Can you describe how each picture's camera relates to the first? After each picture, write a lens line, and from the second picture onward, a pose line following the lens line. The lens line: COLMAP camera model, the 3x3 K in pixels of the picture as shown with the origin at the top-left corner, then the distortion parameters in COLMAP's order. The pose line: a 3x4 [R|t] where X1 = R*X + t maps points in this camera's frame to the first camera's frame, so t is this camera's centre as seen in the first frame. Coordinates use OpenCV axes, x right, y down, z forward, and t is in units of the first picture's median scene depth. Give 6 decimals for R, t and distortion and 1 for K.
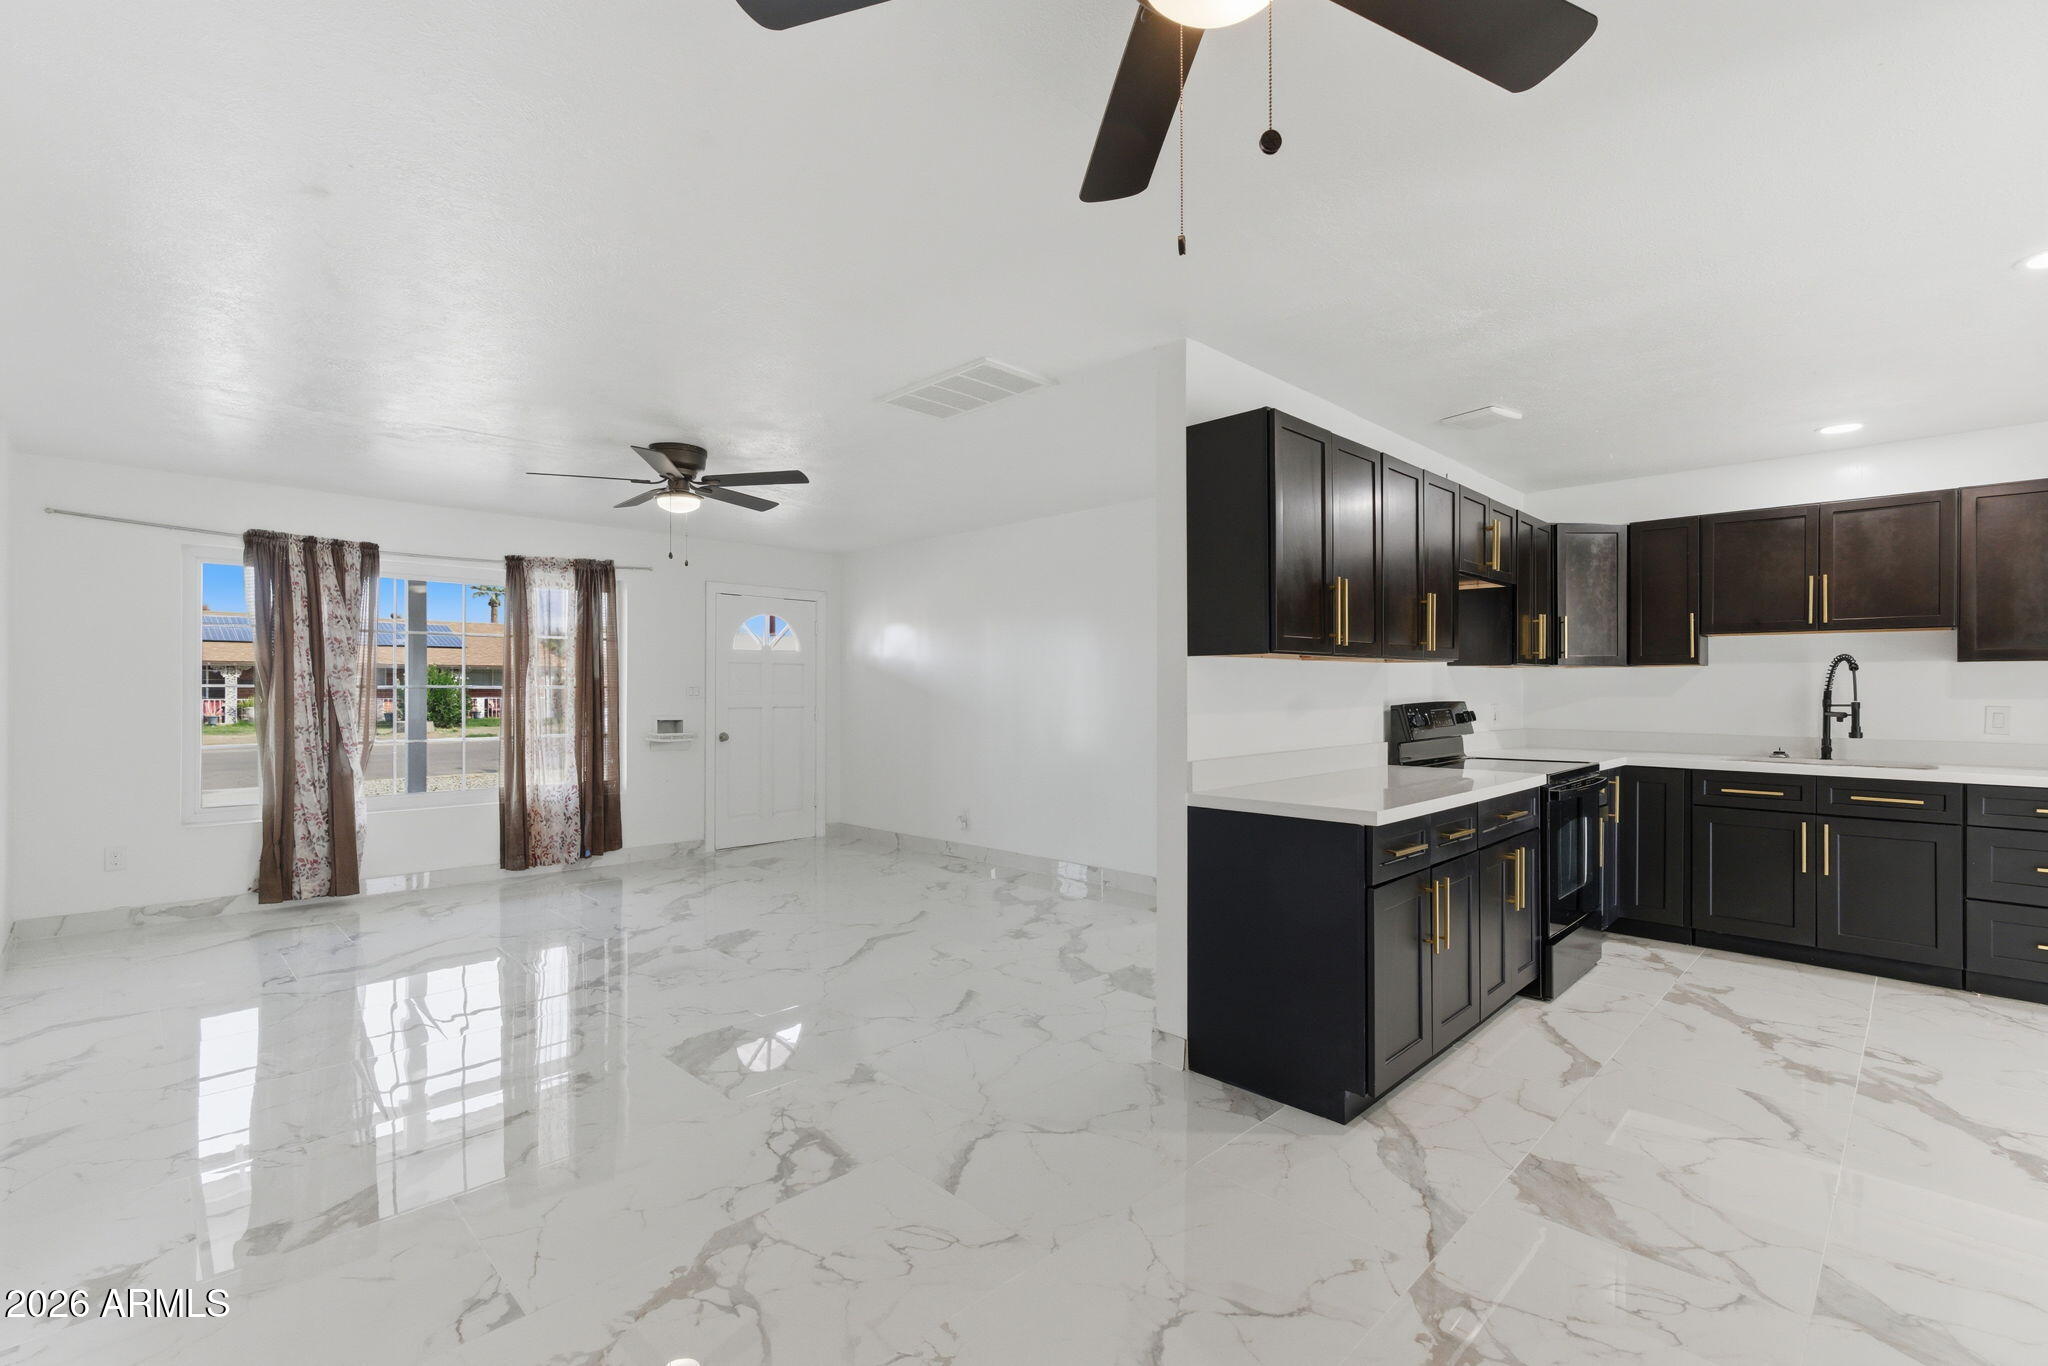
lens RADIAL K [[916.4, 0, 1029.1], [0, 916.4, 689.9], [0, 0, 1]] dist [-0.001476, 0.000441]
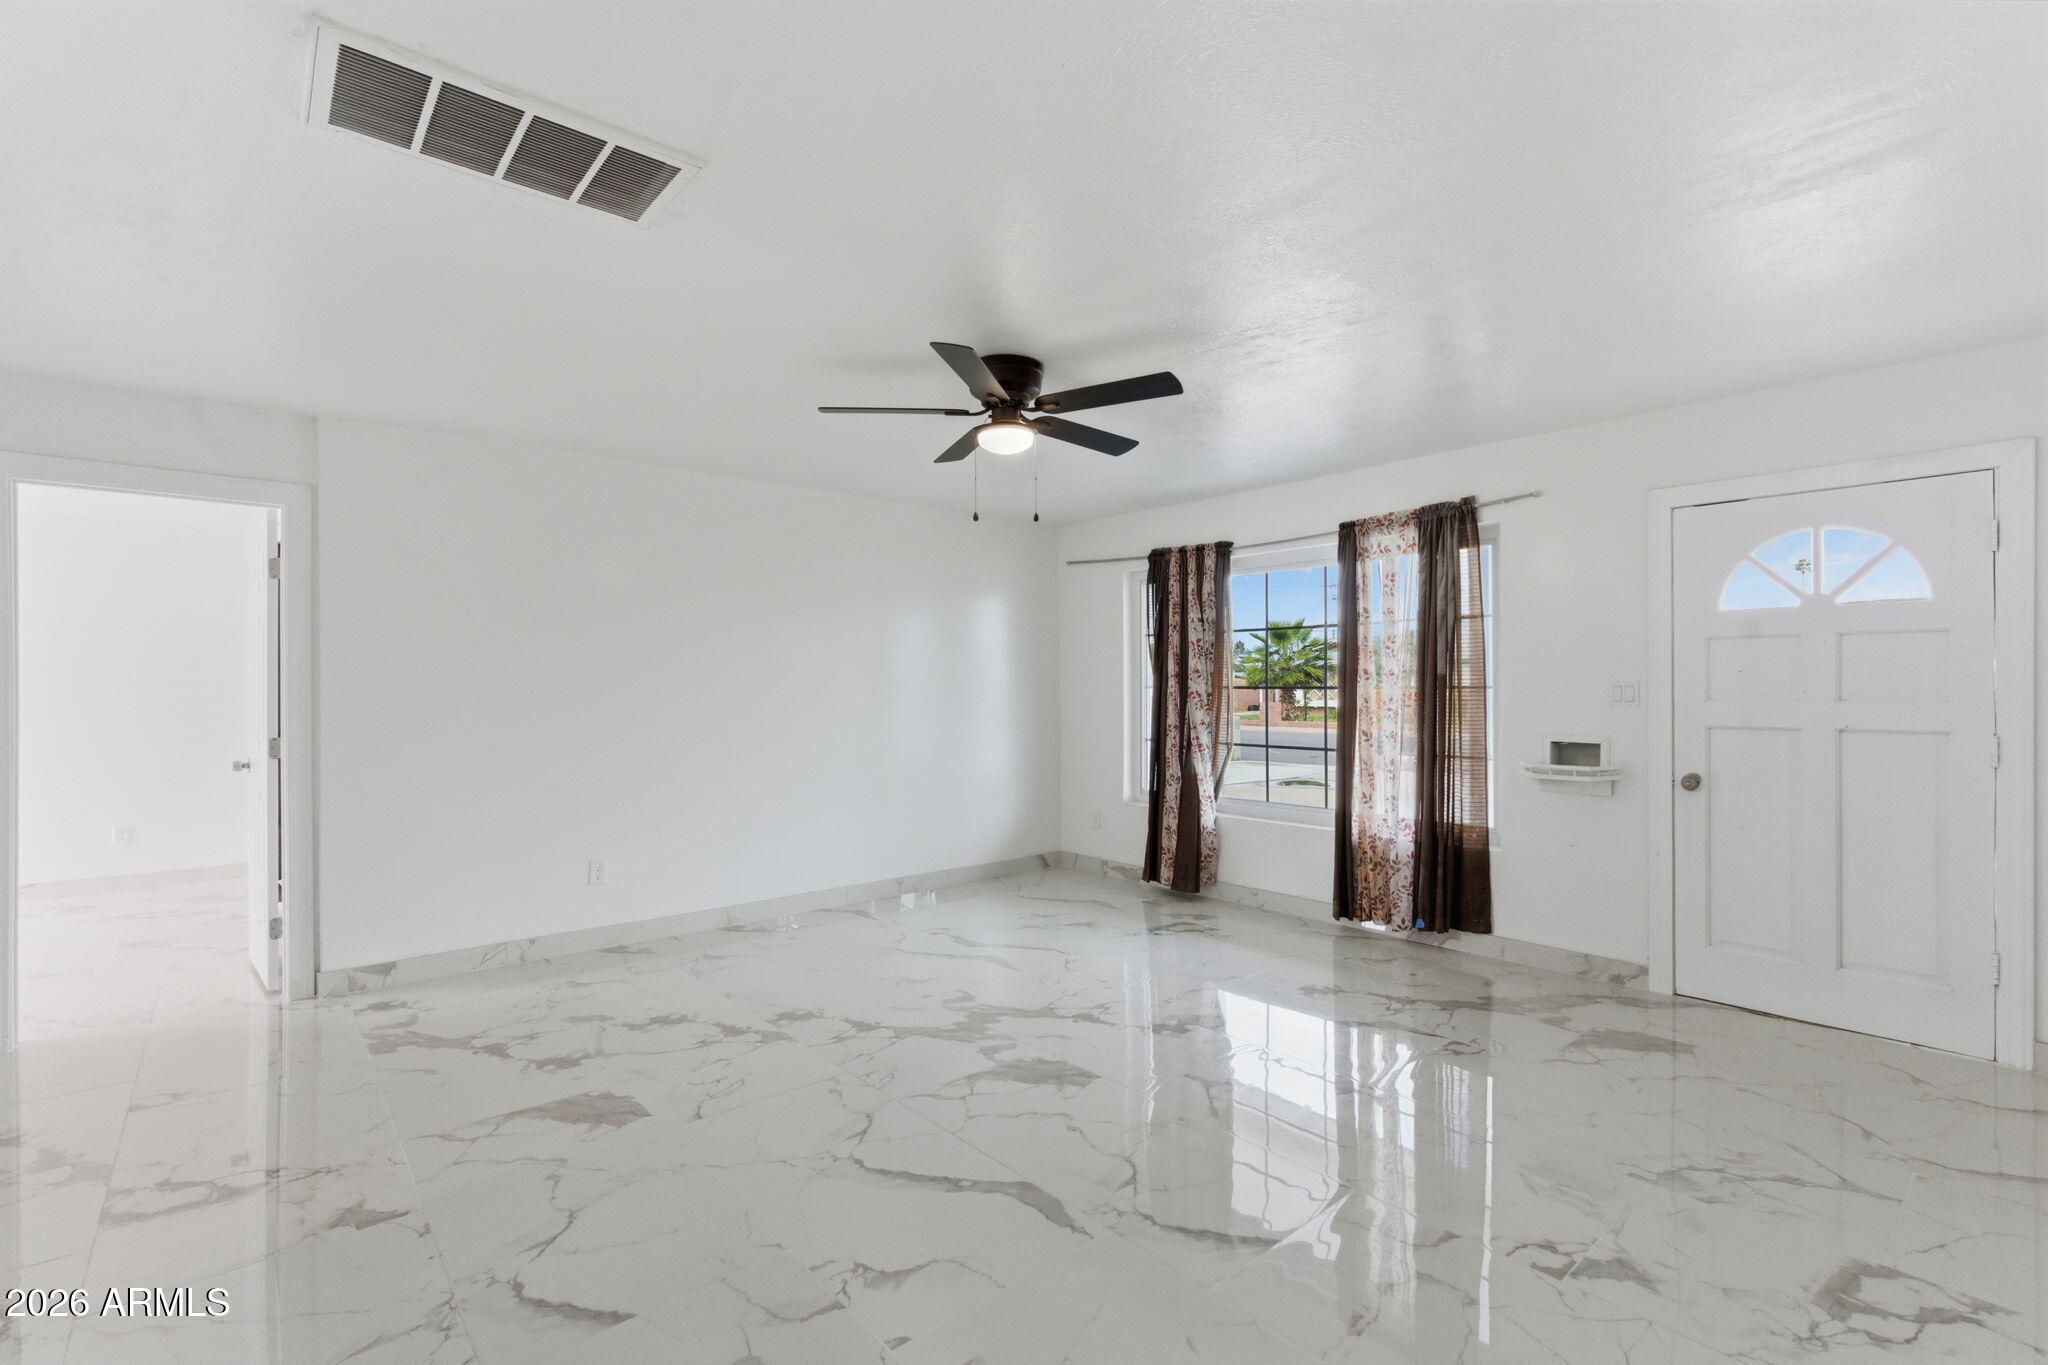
lens RADIAL K [[916.4, 0, 1018.2], [0, 916.4, 688.1], [0, 0, 1]] dist [-0.001476, 0.000441]
pose [[-0.081300, 0.001535, -0.996688, 0.253355], [0.003807, 0.999992, 0.001230, -0.004837], [0.996682, -0.003694, -0.081306, 0.782107]]
